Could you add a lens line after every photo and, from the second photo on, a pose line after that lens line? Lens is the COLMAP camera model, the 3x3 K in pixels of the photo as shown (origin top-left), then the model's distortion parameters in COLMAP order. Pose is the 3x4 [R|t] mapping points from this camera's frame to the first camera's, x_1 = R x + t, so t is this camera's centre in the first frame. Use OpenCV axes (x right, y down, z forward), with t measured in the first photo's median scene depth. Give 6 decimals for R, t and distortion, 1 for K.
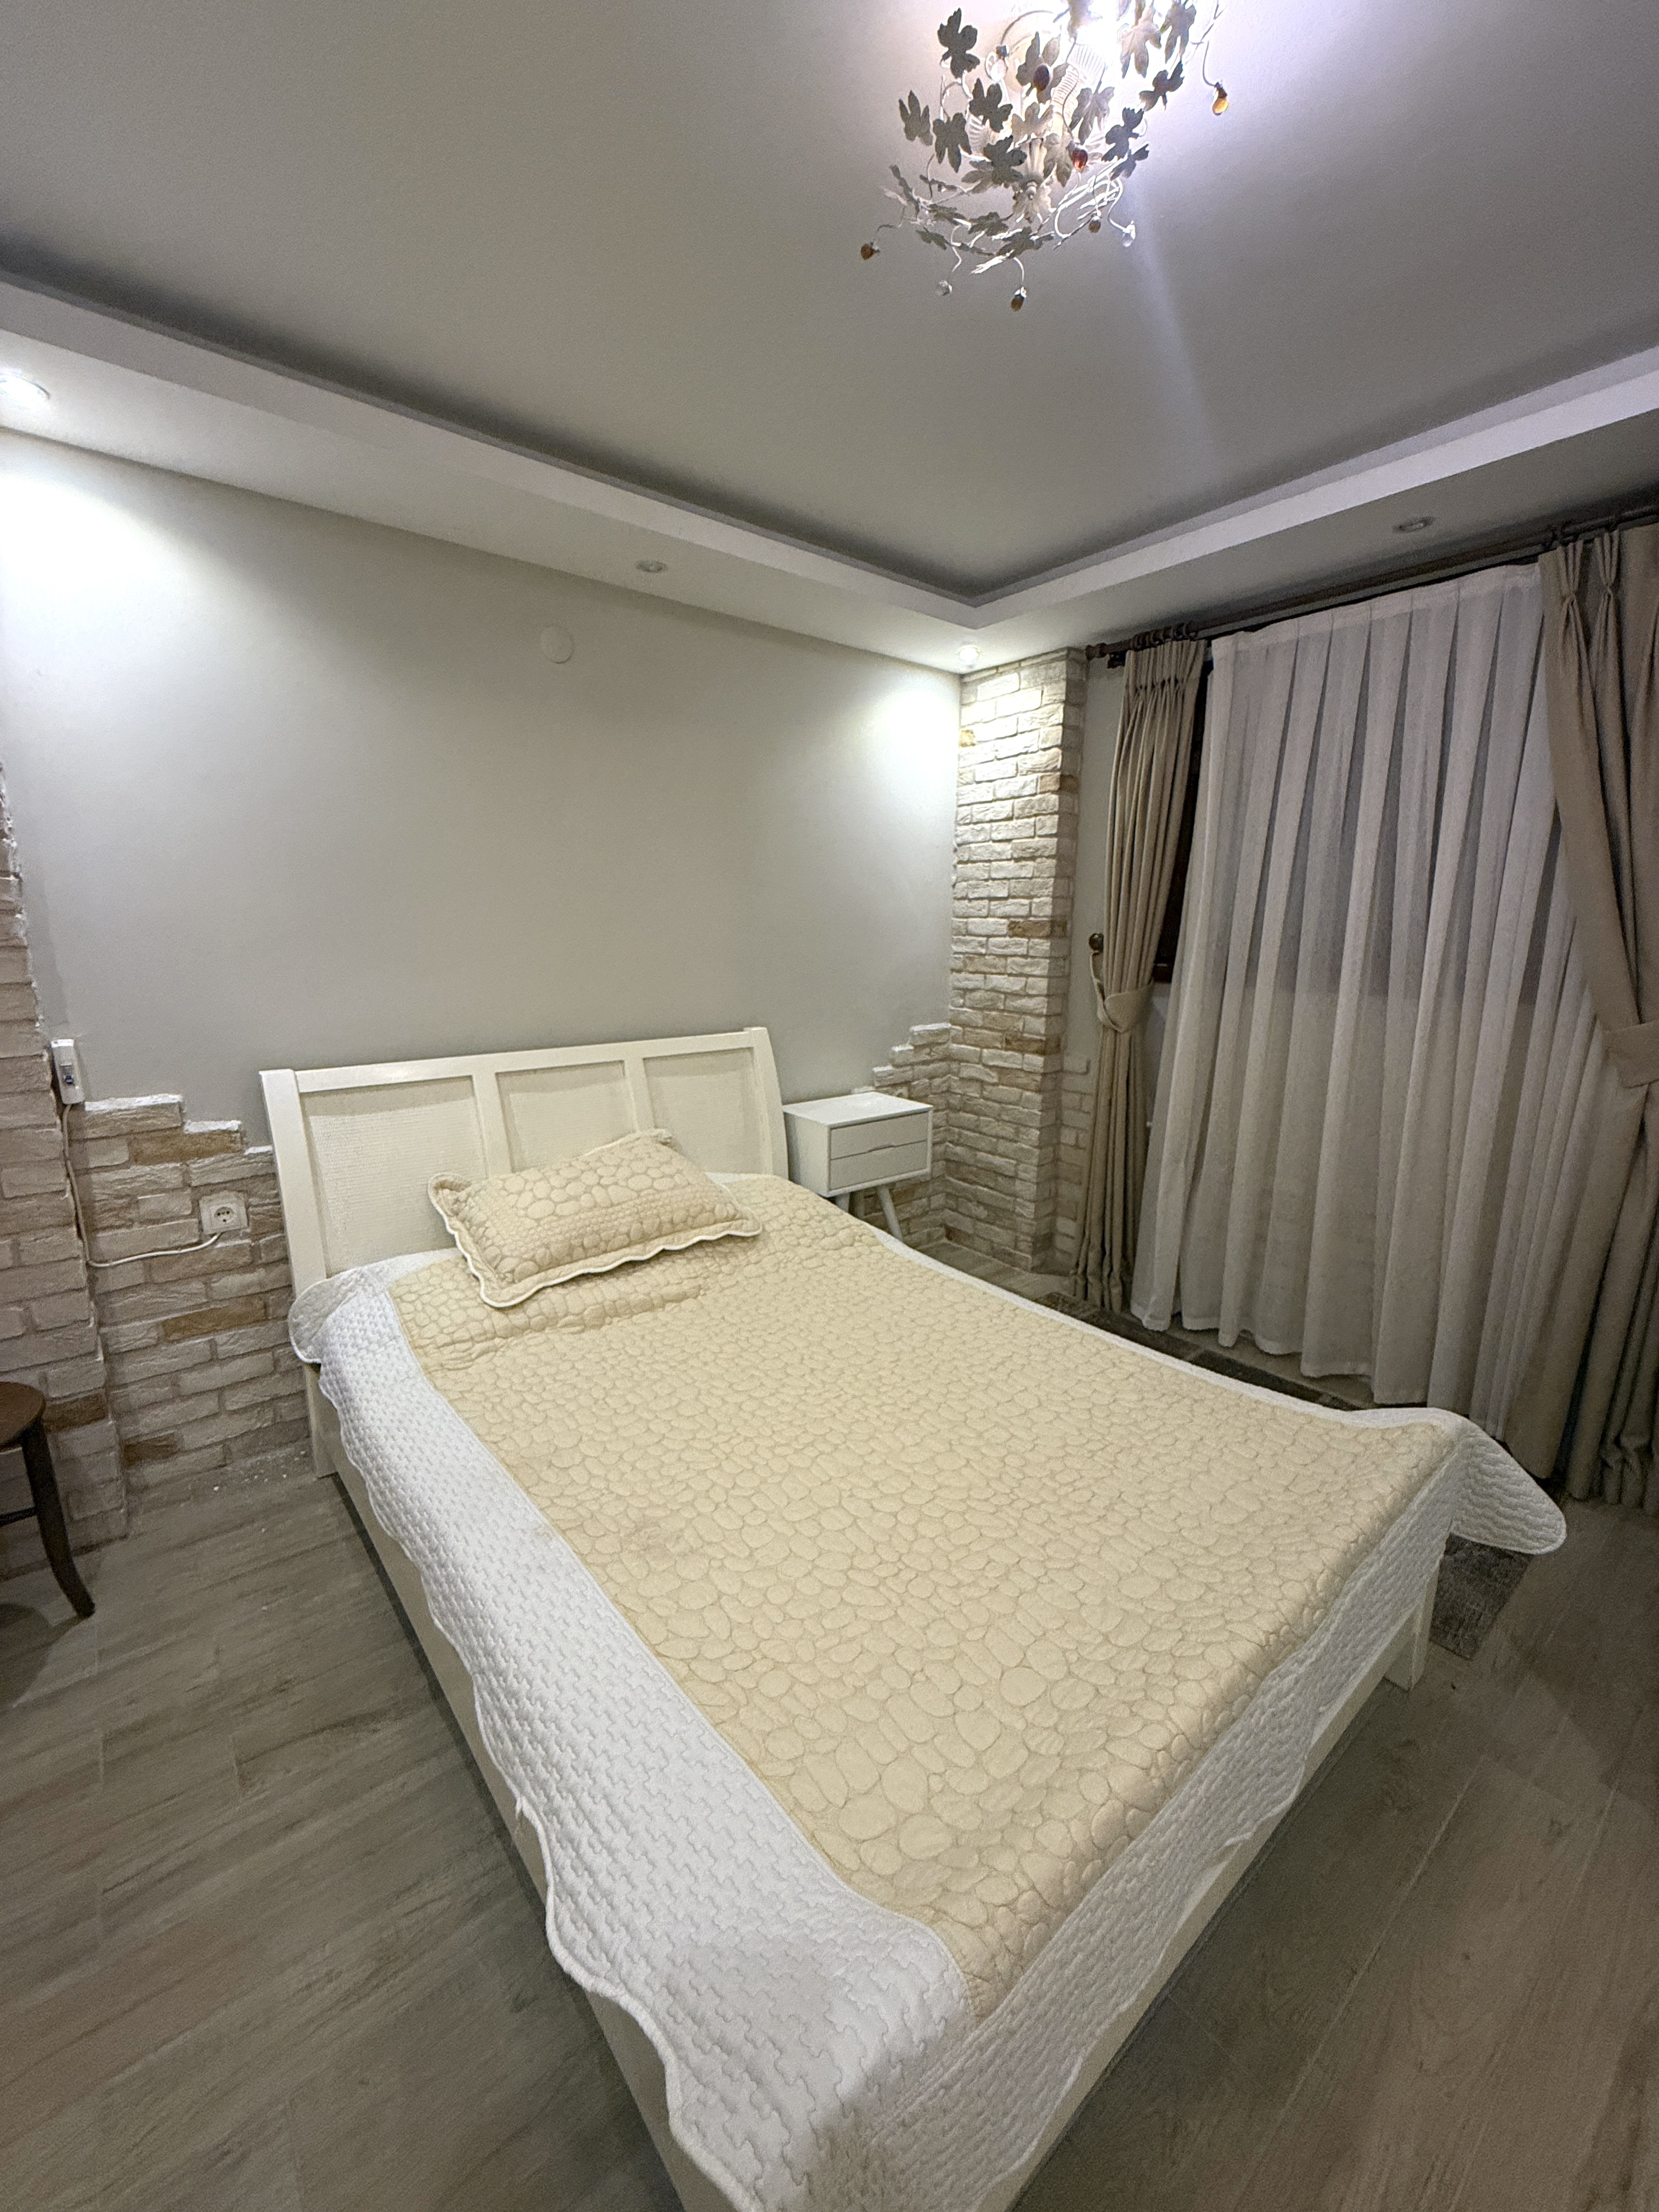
lens RADIAL K [[880.4, 0, 826.7], [0, 880.4, 1104.6], [0, 0, 1]] dist [-0.001853, 0.000064]
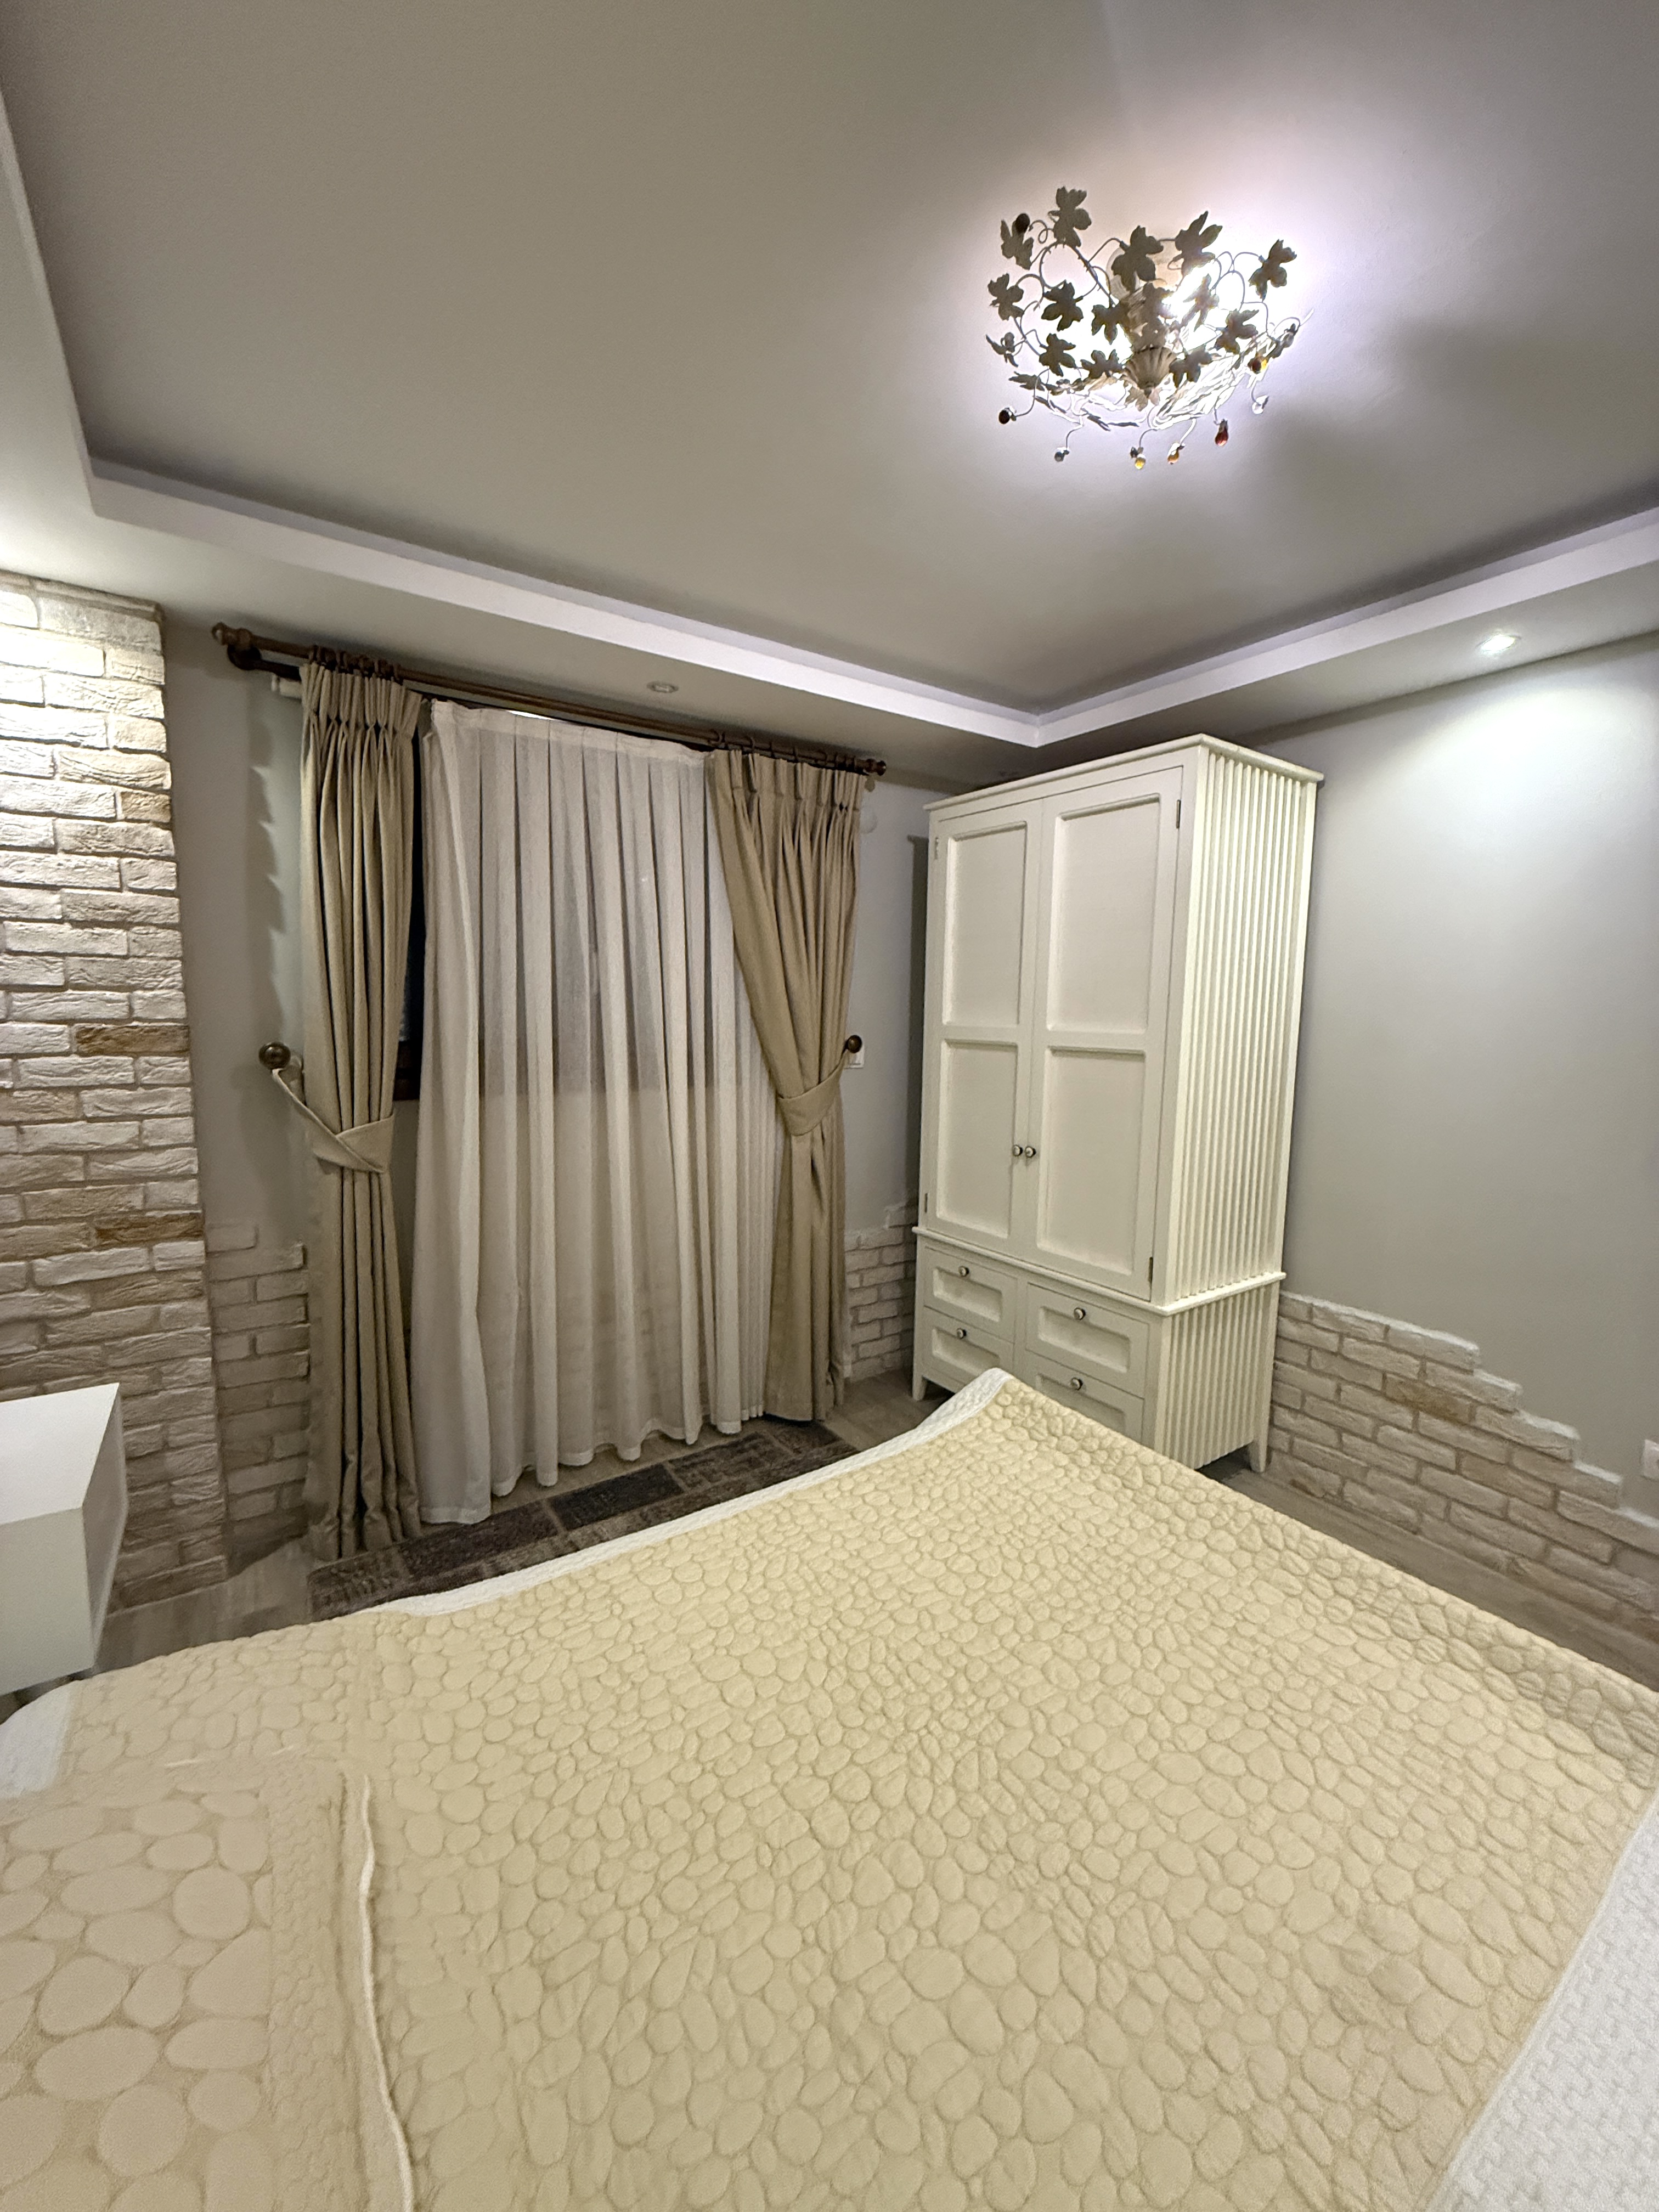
lens RADIAL K [[880.4, 0, 826.7], [0, 880.4, 1104.6], [0, 0, 1]] dist [-0.001853, 0.000064]
pose [[0.088773, -0.118396, 0.988990, -0.328717], [0.192608, 0.976210, 0.099578, -0.126926], [-0.977252, 0.181647, 0.109465, 0.485739]]
